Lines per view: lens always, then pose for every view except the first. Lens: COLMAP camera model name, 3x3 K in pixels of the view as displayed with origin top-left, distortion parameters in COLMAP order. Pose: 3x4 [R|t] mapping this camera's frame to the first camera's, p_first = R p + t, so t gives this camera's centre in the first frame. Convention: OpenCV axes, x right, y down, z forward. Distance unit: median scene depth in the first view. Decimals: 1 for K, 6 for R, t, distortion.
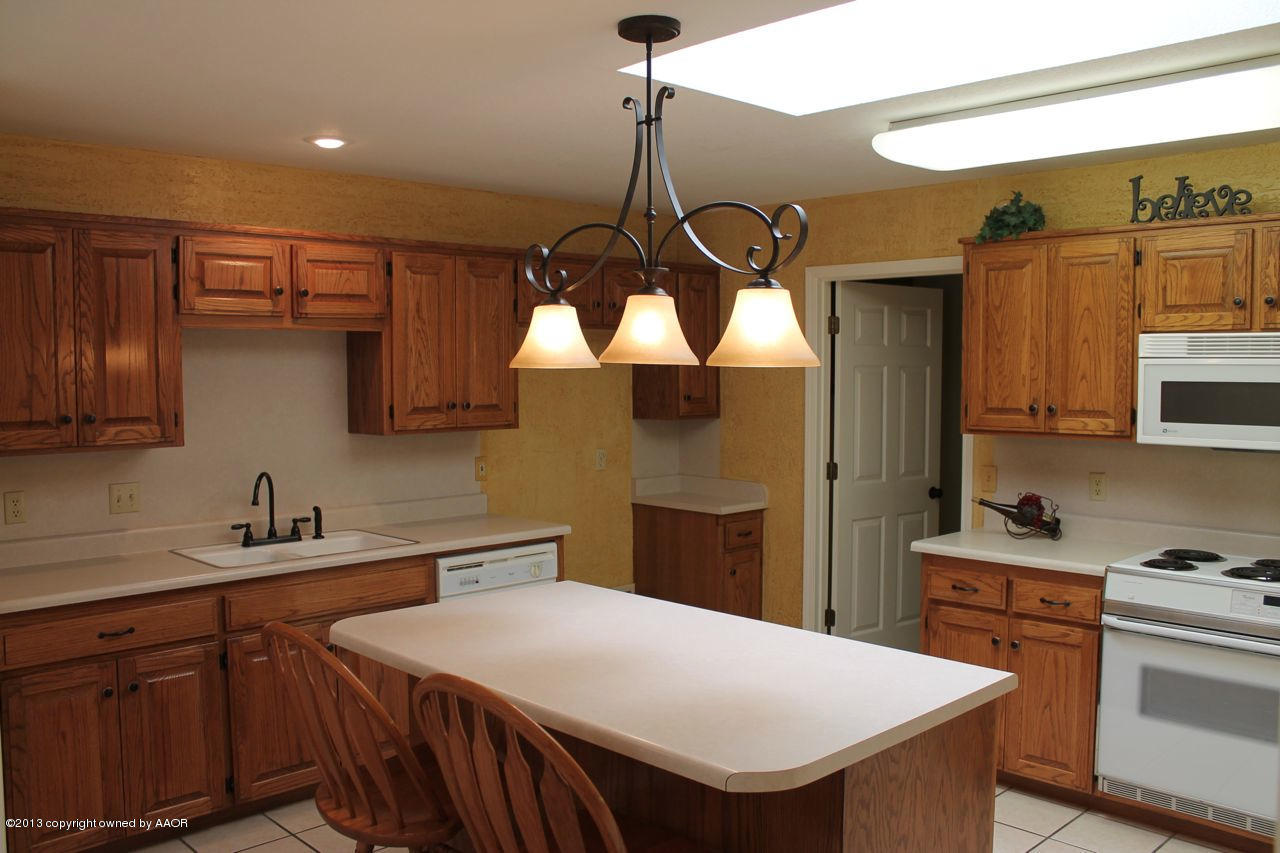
lens RADIAL K [[1069.9, 0, 634.4], [0, 1069.9, 428.2], [0, 0, 1]] dist [-0.131415, 0.088759]
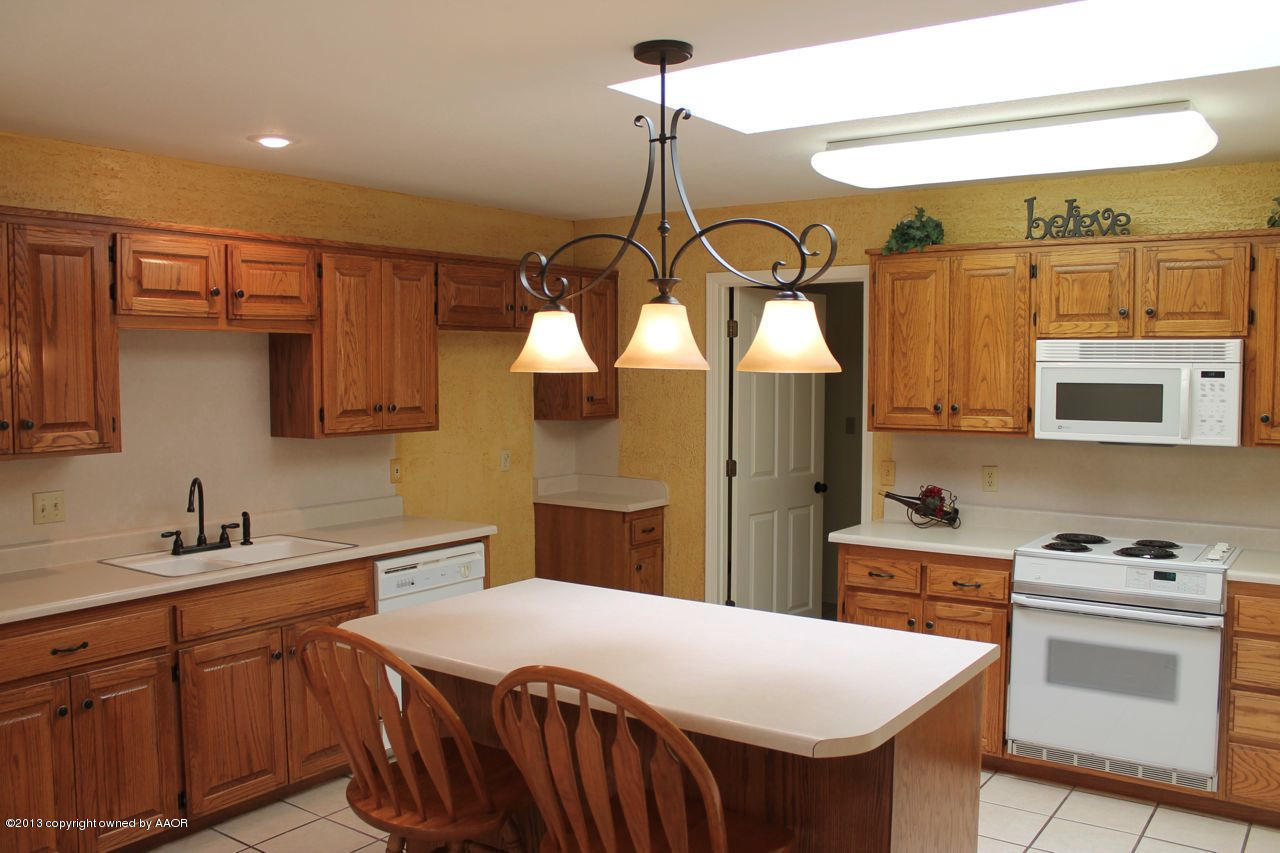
lens RADIAL K [[1069.9, 0, 634.5], [0, 1069.9, 428.5], [0, 0, 1]] dist [-0.131415, 0.088759]
pose [[0.984176, -0.008900, 0.176969, -0.131620], [0.008780, 0.999960, 0.001460, -0.001632], [-0.176975, 0.000117, 0.984215, -0.024273]]
